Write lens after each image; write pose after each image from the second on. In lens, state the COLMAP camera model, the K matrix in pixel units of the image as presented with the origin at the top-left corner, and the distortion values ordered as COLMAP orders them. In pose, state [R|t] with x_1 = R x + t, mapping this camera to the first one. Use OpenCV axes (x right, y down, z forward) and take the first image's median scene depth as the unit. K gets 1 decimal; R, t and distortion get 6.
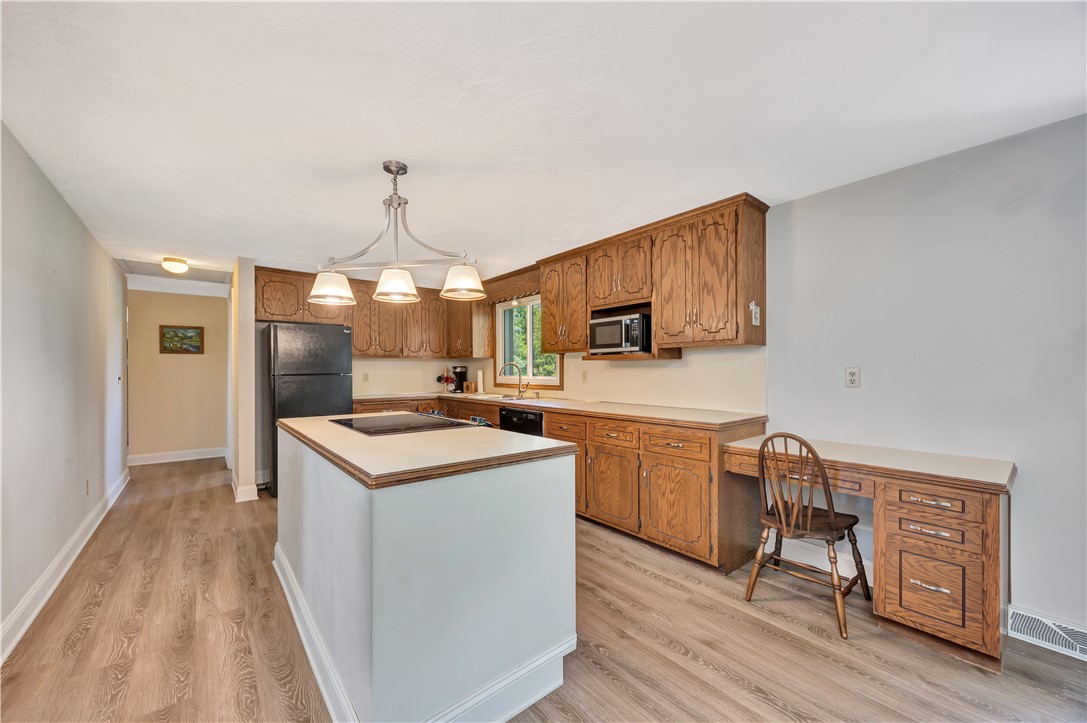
lens RADIAL K [[417.0, 0, 553.2], [0, 417.0, 361.9], [0, 0, 1]] dist [-0.004520, -0.000117]
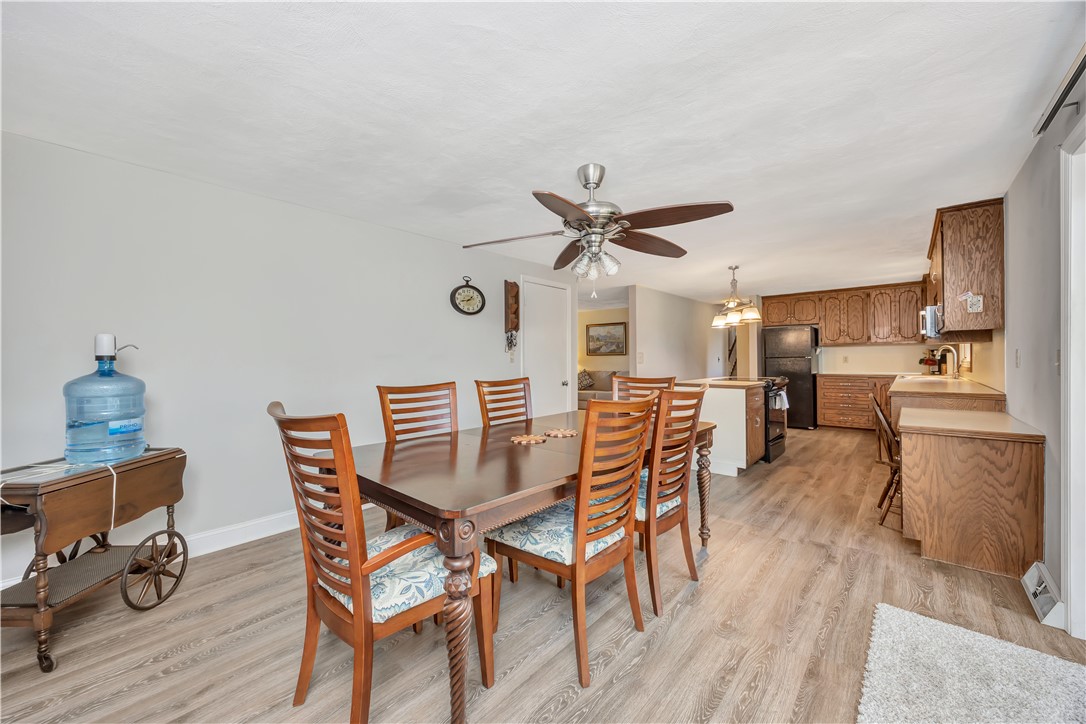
lens RADIAL K [[416.6, 0, 544.5], [0, 416.6, 359.6], [0, 0, 1]] dist [-0.004520, -0.000117]
pose [[0.149484, 0.003456, -0.988758, 1.185805], [0.027628, 0.999589, 0.007671, 0.000622], [0.988378, -0.028464, 0.149327, -0.262515]]
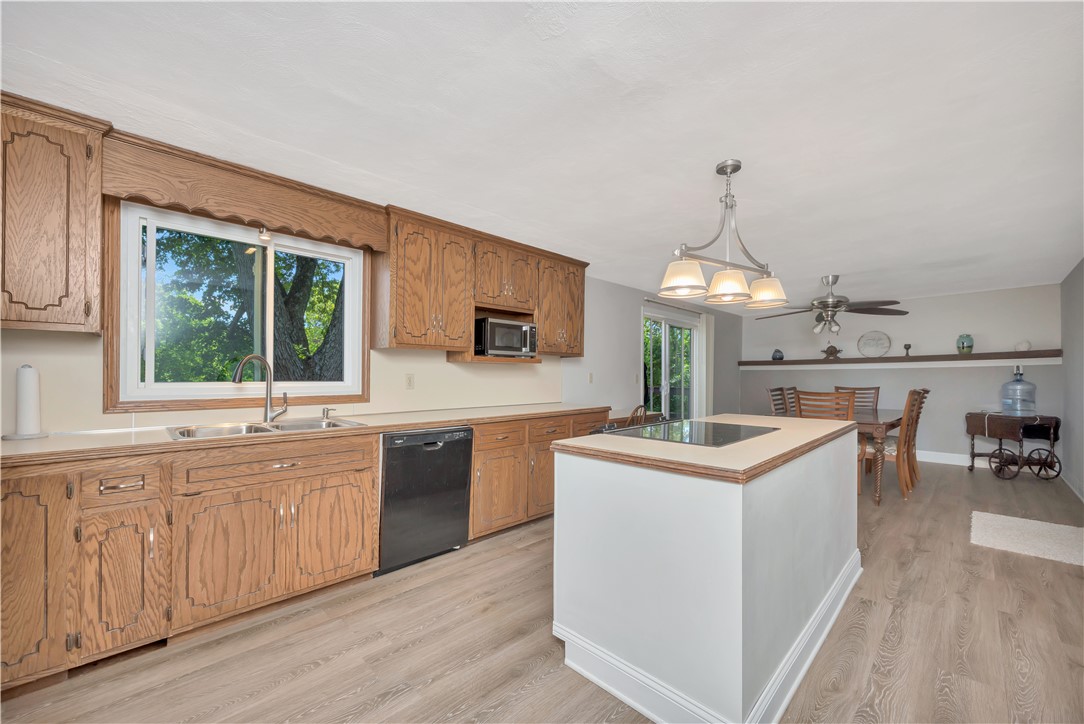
lens RADIAL K [[415.9, 0, 546.3], [0, 415.9, 373.1], [0, 0, 1]] dist [-0.004520, -0.000117]
pose [[-0.076311, 0.005191, 0.997071, -0.847201], [-0.025768, 0.999642, -0.007177, 0.024399], [-0.996751, -0.026241, -0.076150, 0.959212]]
